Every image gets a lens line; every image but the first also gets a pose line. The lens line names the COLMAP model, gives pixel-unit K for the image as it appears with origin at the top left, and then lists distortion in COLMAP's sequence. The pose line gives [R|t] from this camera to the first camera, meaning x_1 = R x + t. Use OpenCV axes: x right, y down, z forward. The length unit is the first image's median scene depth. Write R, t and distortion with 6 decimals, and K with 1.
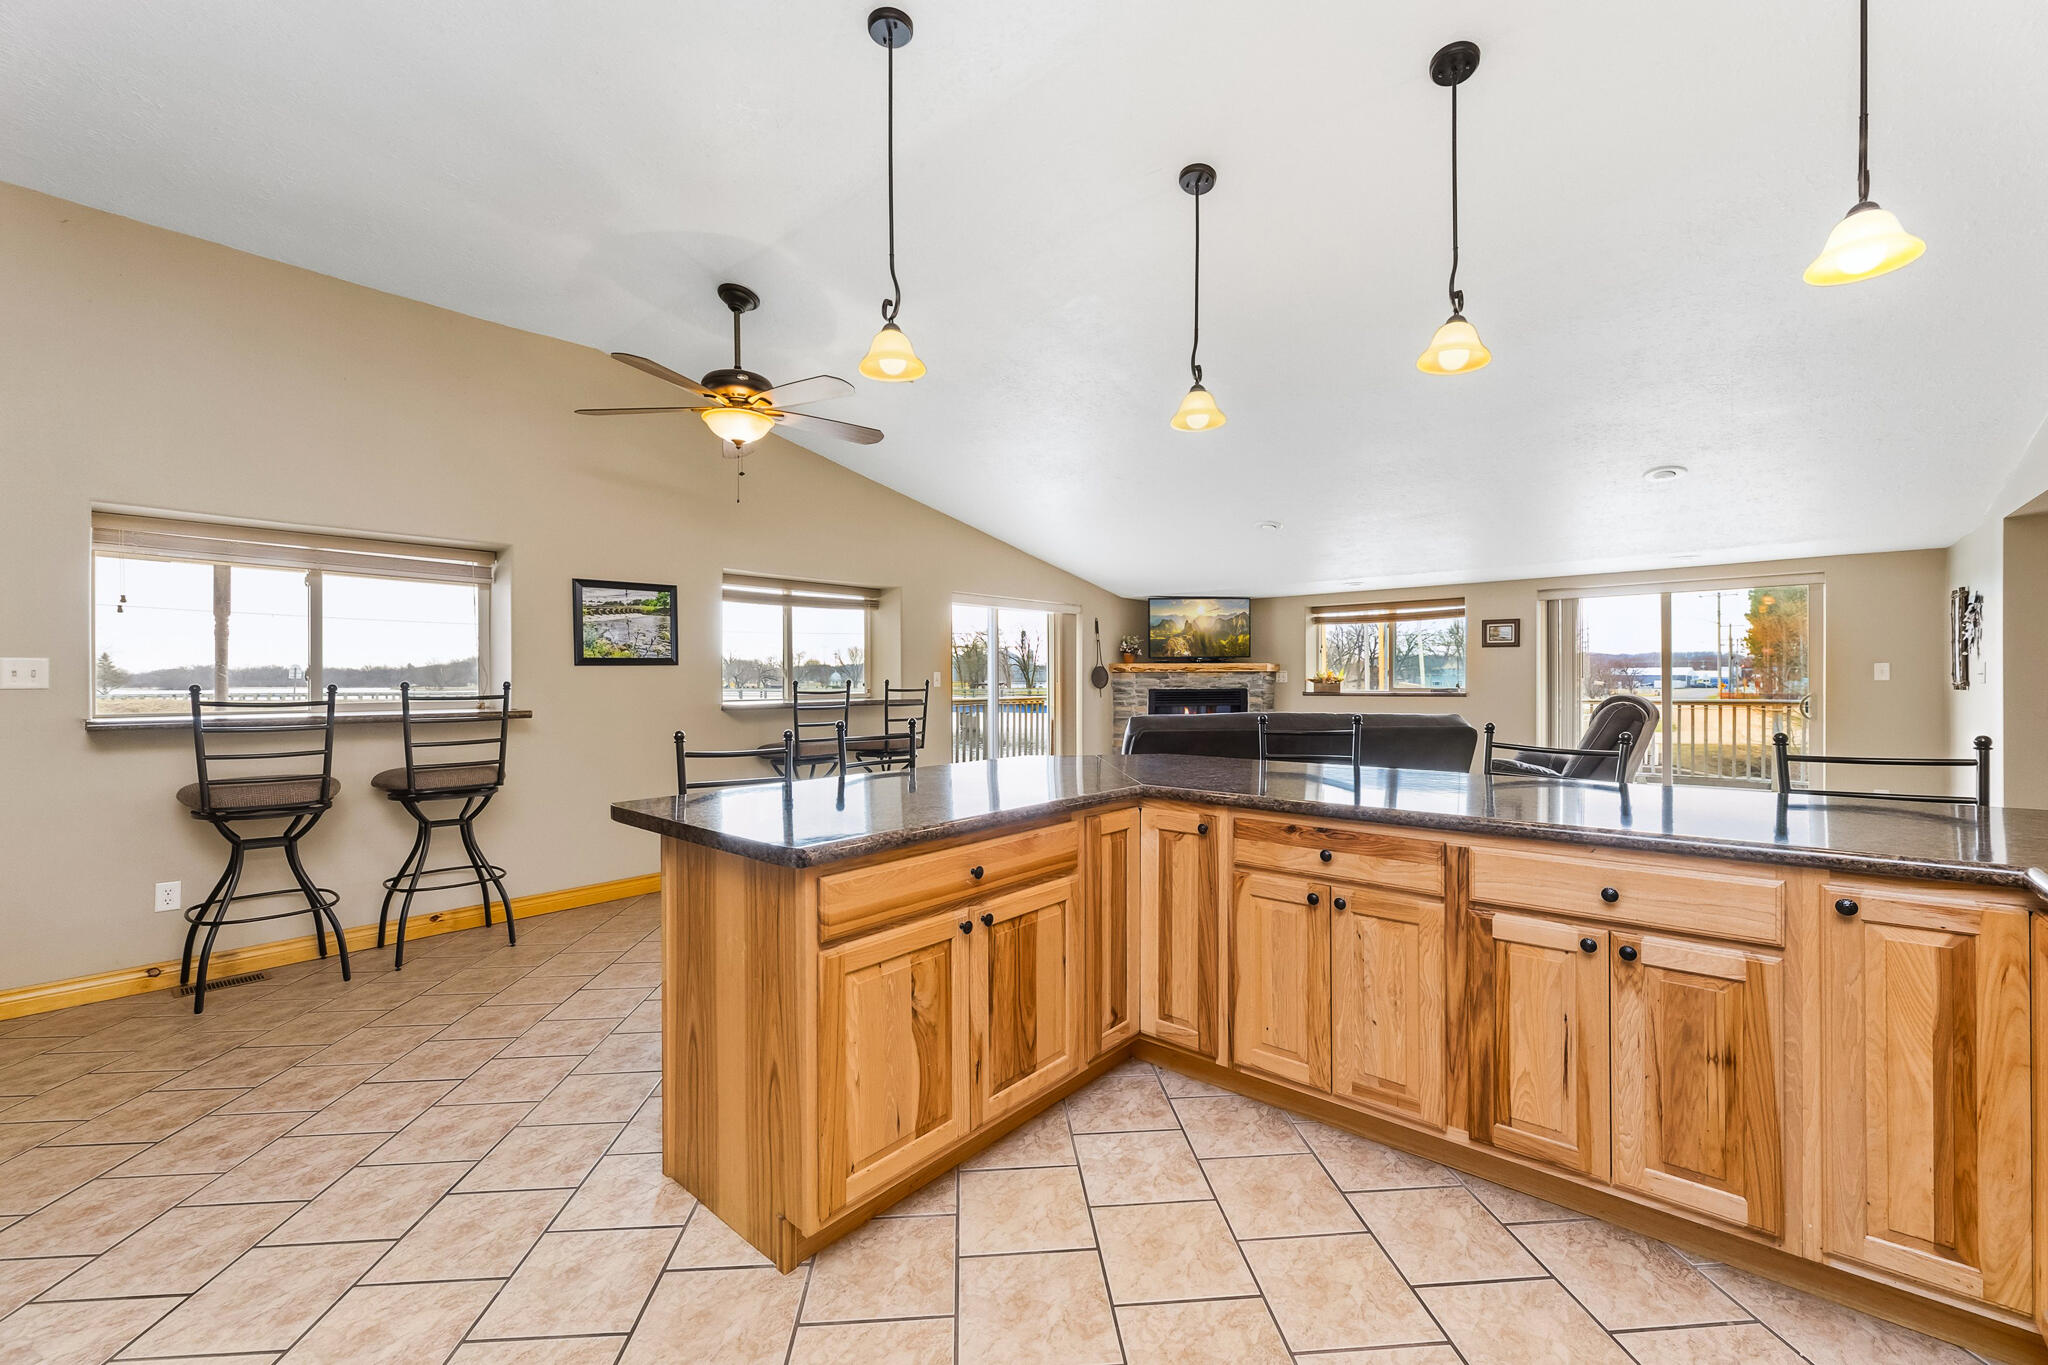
lens RADIAL K [[827.6, 0, 1031.7], [0, 827.6, 699.2], [0, 0, 1]] dist [0.001349, 0.000015]
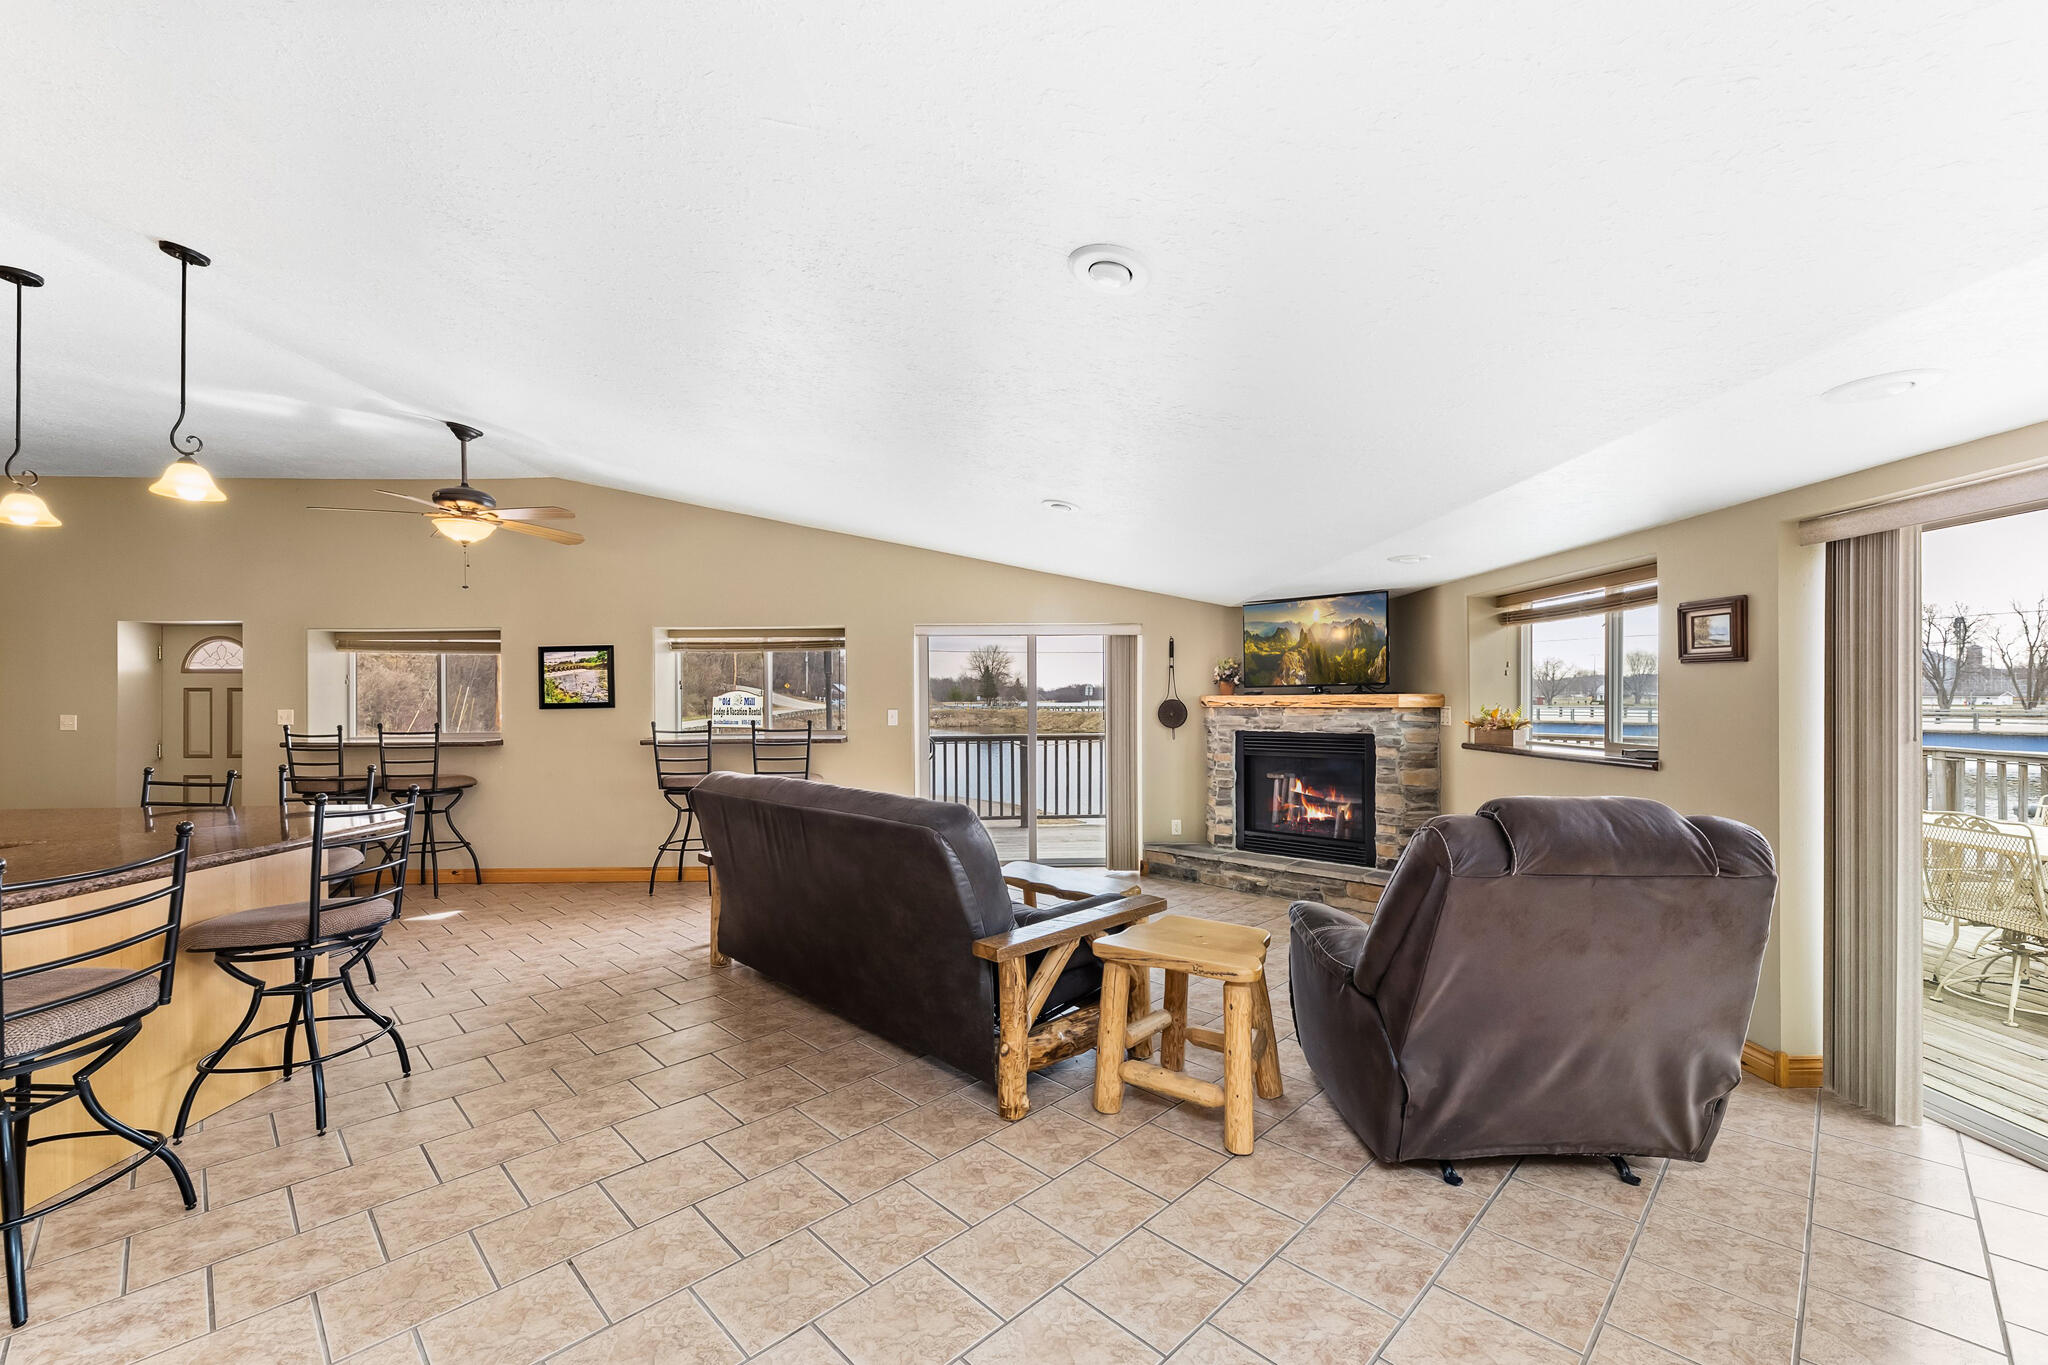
lens RADIAL K [[827.6, 0, 1031.7], [0, 827.6, 699.2], [0, 0, 1]] dist [0.001349, 0.000015]
pose [[0.660438, 0.000996, -0.750880, 0.665100], [-0.013957, 0.999843, -0.010950, -0.034339], [0.750751, 0.017712, 0.660348, 0.448727]]
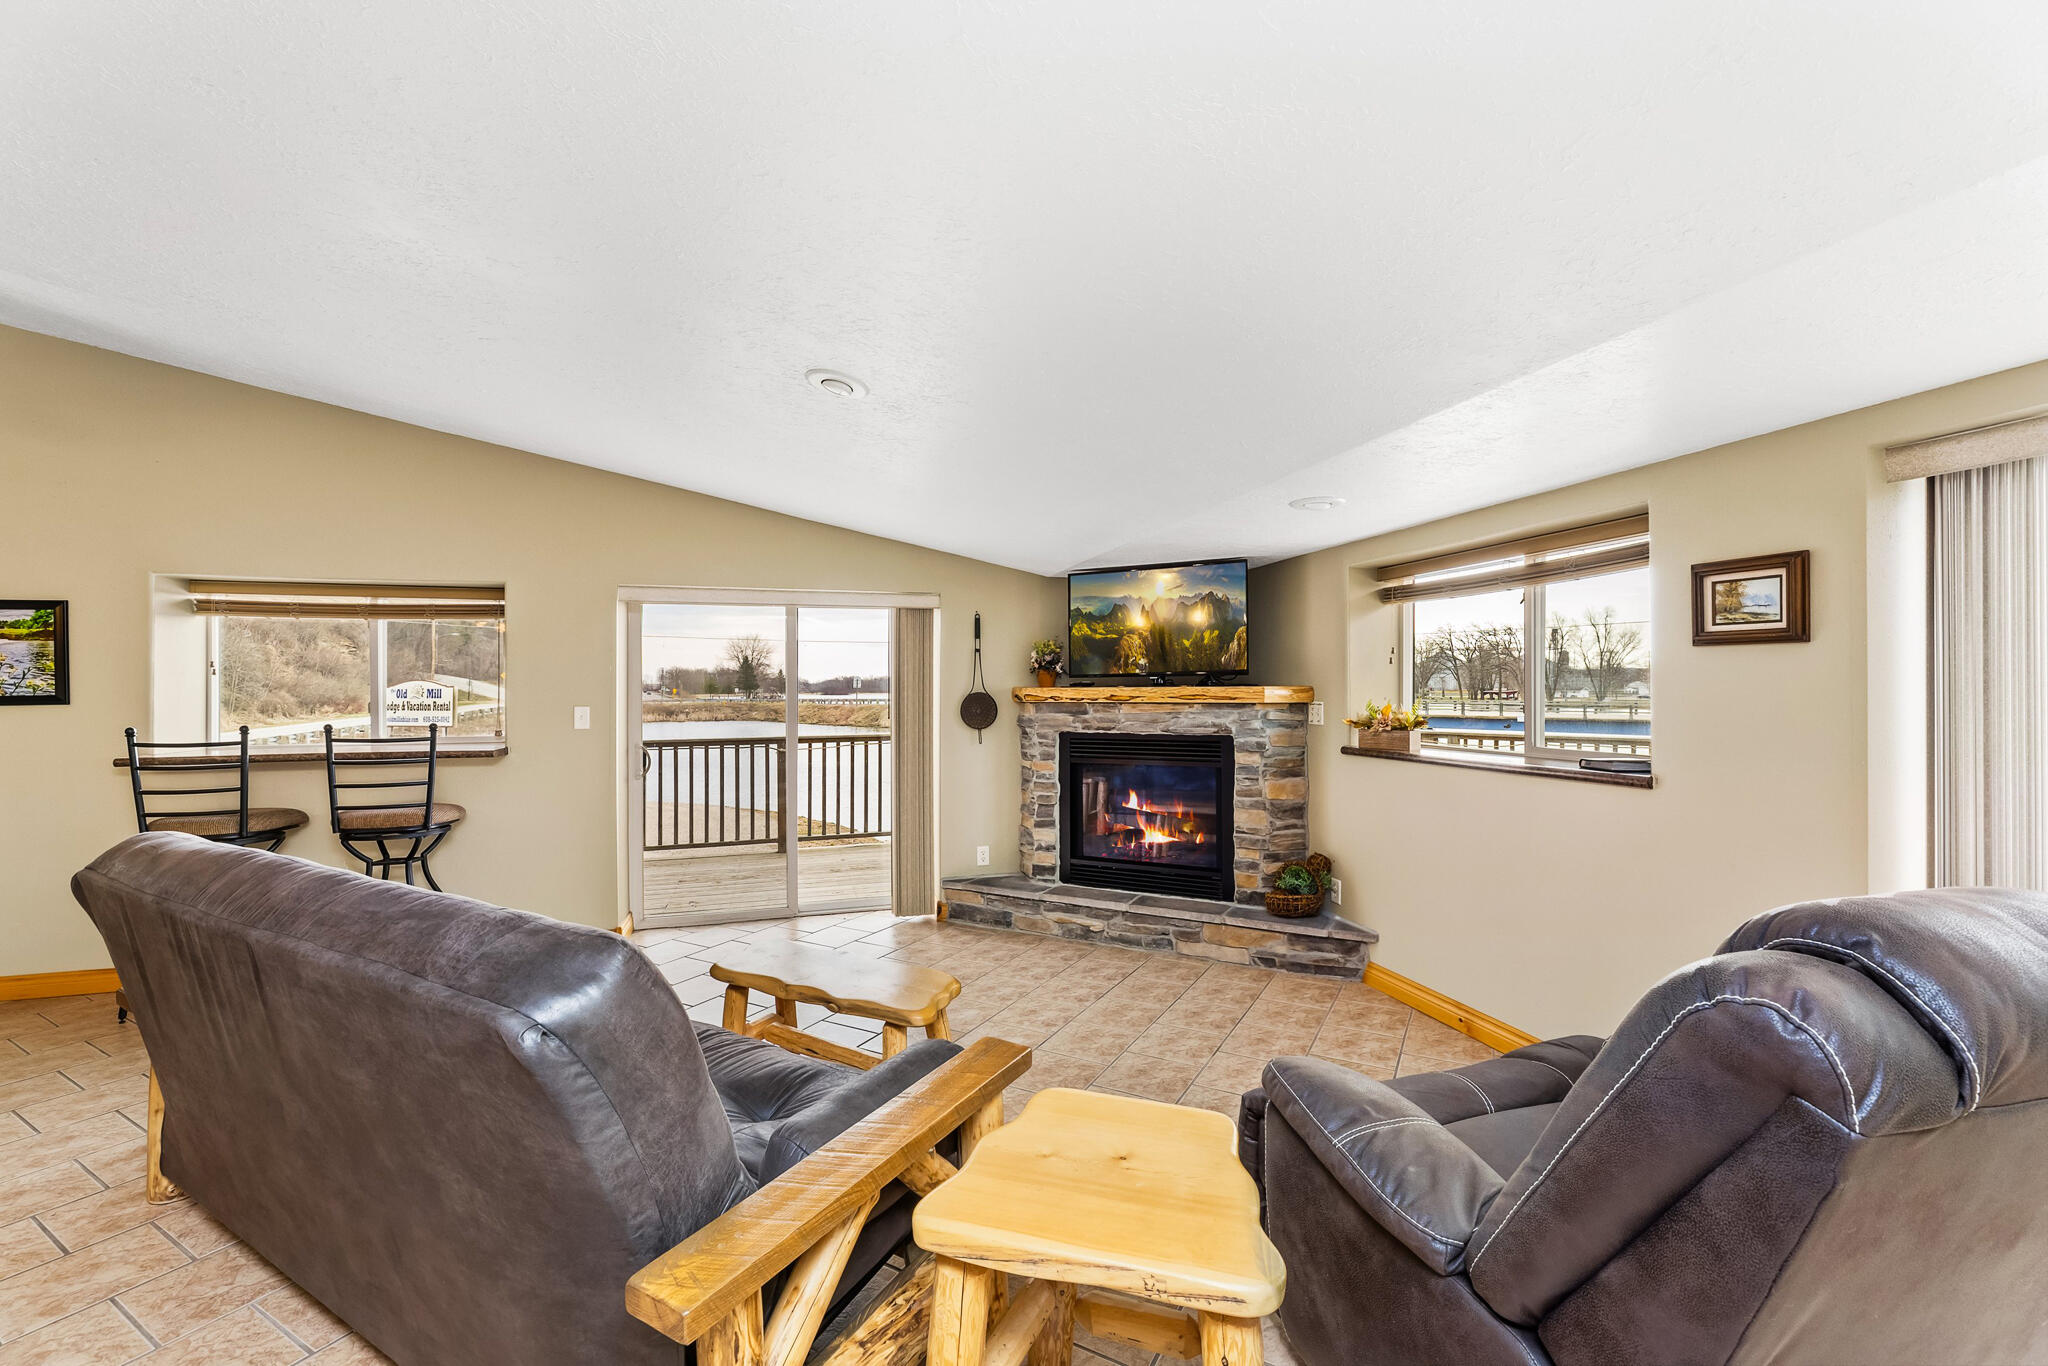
lens RADIAL K [[842.6, 0, 1030.9], [0, 842.6, 684.5], [0, 0, 1]] dist [0.000749, -0.000096]
pose [[0.838194, -0.002261, -0.545367, 0.518146], [-0.012368, 0.999655, -0.023154, -0.036584], [0.545231, 0.026153, 0.837878, 0.582145]]
